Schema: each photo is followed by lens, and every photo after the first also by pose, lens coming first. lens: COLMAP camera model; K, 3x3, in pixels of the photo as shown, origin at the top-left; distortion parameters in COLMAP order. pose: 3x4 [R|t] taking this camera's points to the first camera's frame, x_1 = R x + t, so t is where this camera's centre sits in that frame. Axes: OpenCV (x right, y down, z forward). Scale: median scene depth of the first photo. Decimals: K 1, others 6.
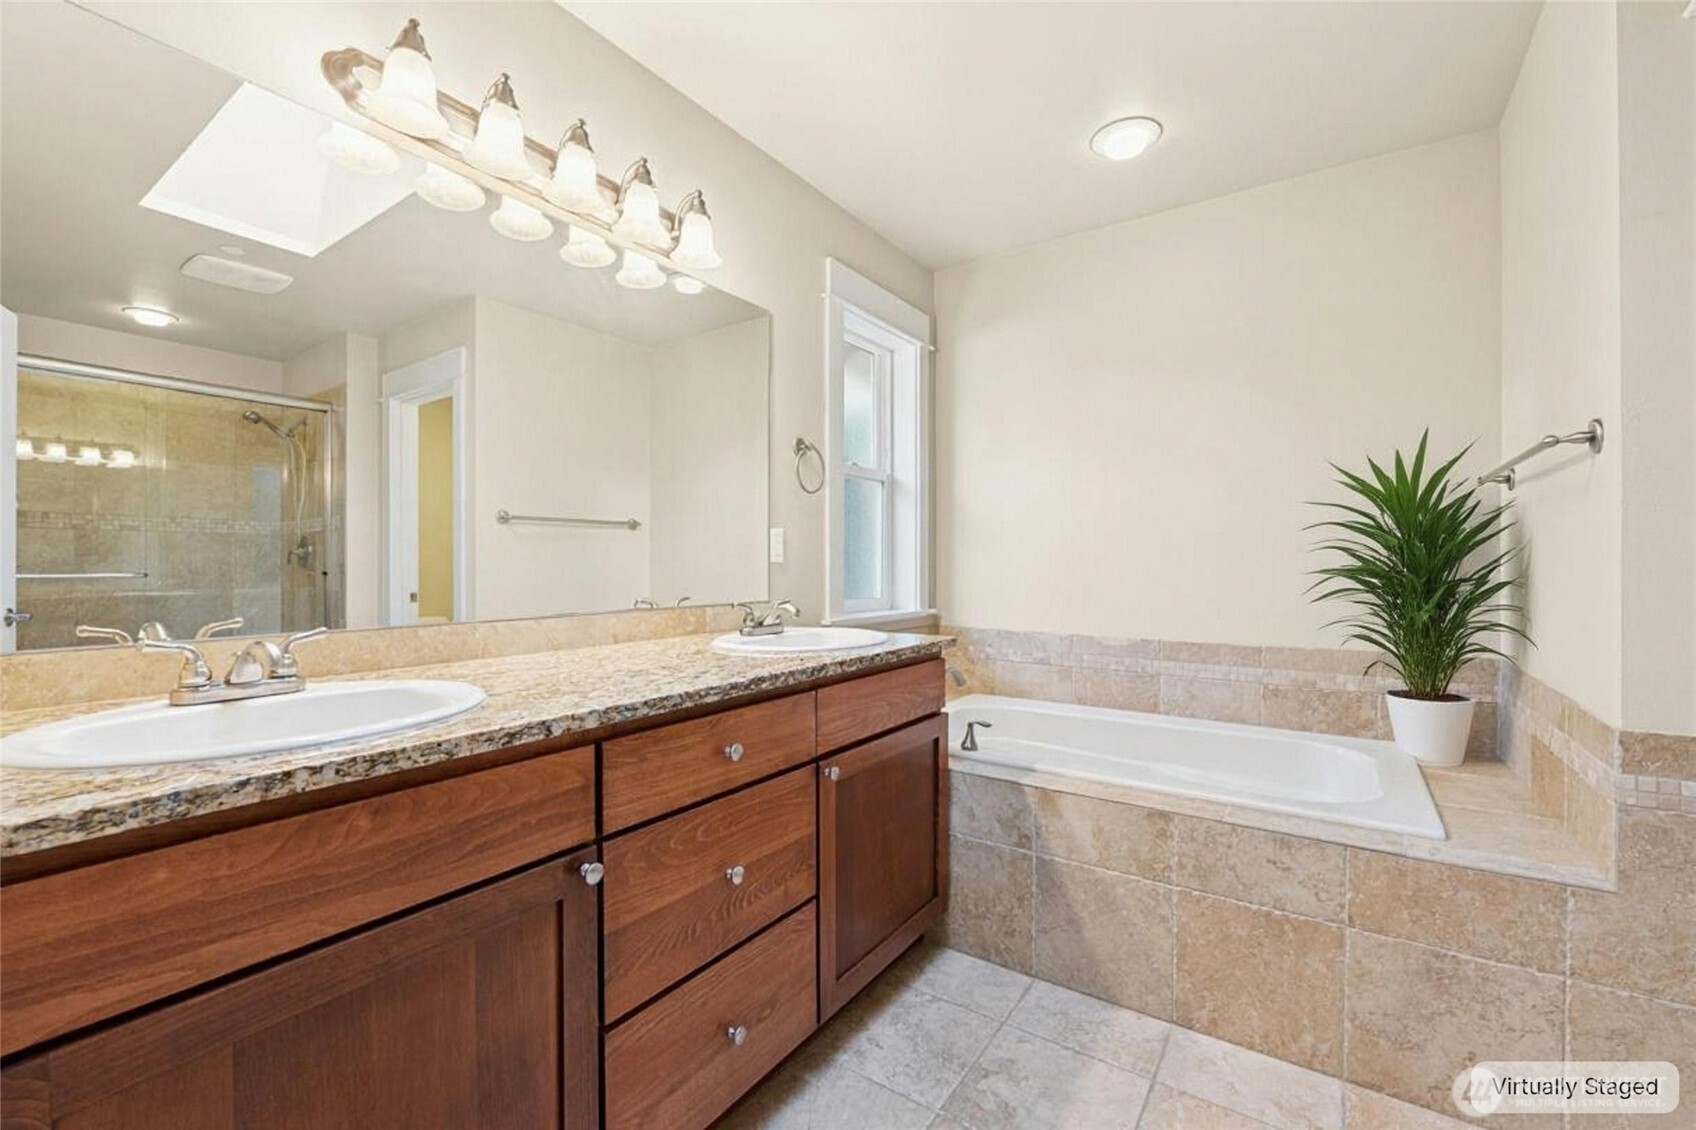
lens RADIAL K [[705.2, 0, 842.7], [0, 705.2, 561.5], [0, 0, 1]] dist [-0.012174, -0.000097]
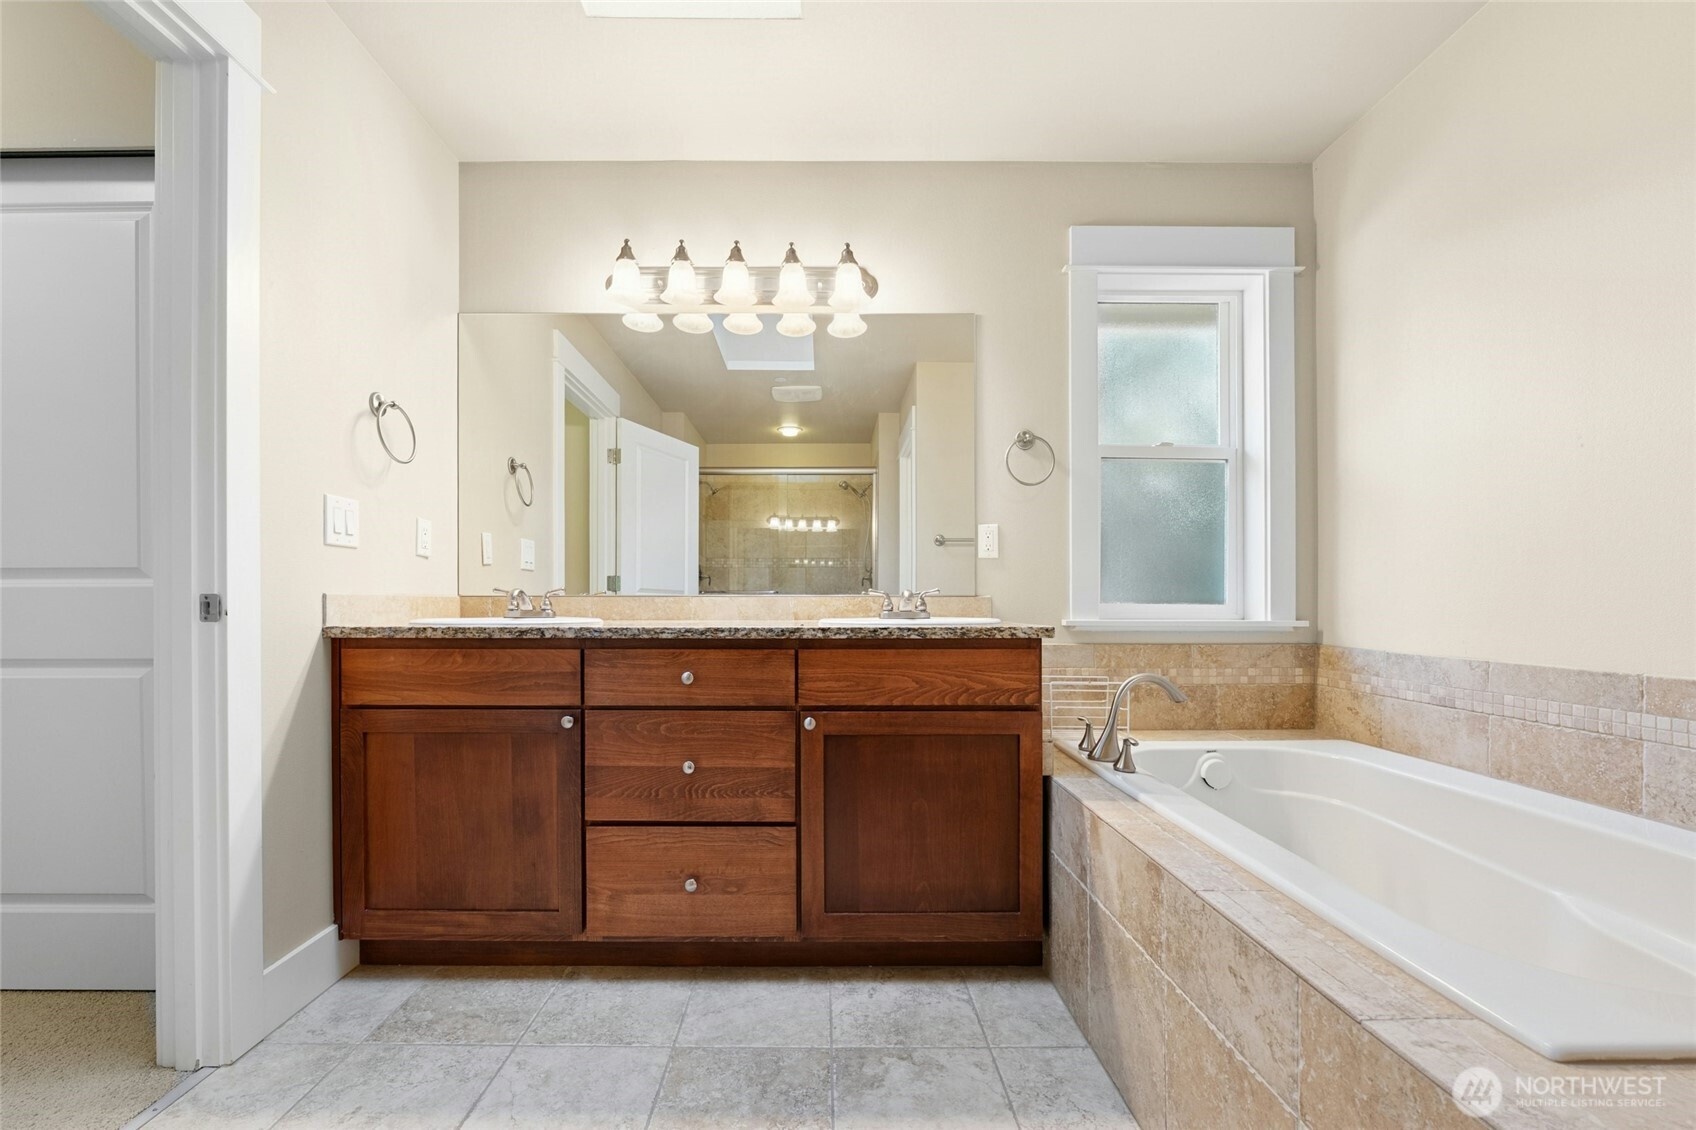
lens RADIAL K [[705.2, 0, 814.6], [0, 705.2, 602.9], [0, 0, 1]] dist [-0.012174, -0.000097]
pose [[0.568357, -0.000271, -0.822782, 0.953573], [0.000580, 1.000000, 0.000072, 0.104255], [0.822782, -0.000519, 0.568357, 0.353447]]
